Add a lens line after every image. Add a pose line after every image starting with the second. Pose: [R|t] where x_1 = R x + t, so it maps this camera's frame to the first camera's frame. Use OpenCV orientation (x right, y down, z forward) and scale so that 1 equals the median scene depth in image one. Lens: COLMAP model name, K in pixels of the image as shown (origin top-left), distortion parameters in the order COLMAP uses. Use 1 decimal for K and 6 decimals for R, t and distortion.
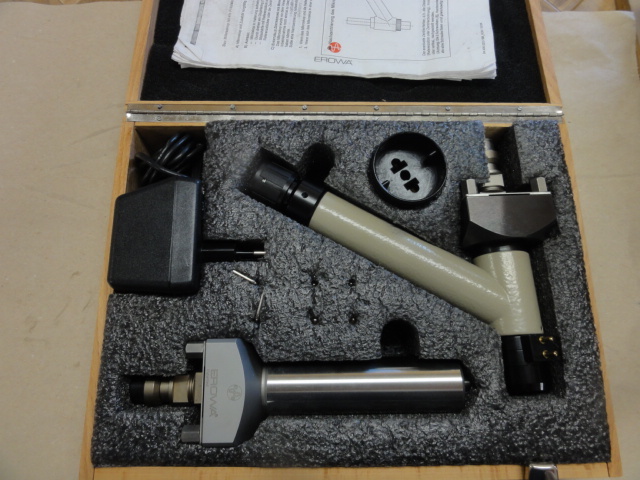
lens RADIAL K [[449.5, 0, 319.8], [0, 449.5, 237.9], [0, 0, 1]] dist [-0.002494, -0.000993]
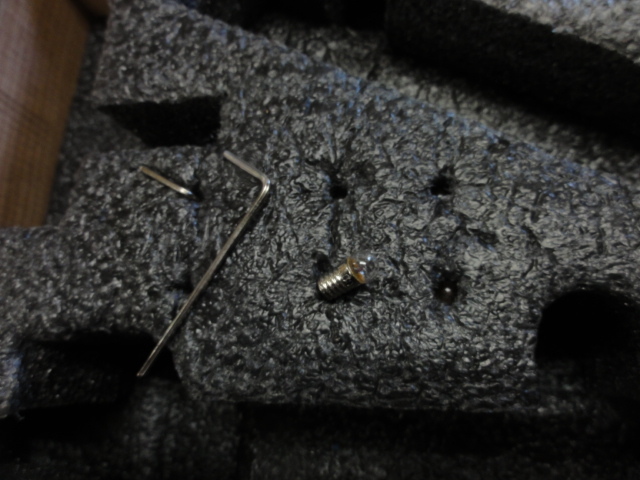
lens RADIAL K [[449.5, 0, 319.1], [0, 449.5, 242.8], [0, 0, 1]] dist [-0.002494, -0.000993]
pose [[0.985665, -0.002309, -0.168700, 0.036729], [0.000170, 0.999919, -0.012693, 0.151712], [0.168716, 0.012483, 0.985586, 0.647367]]
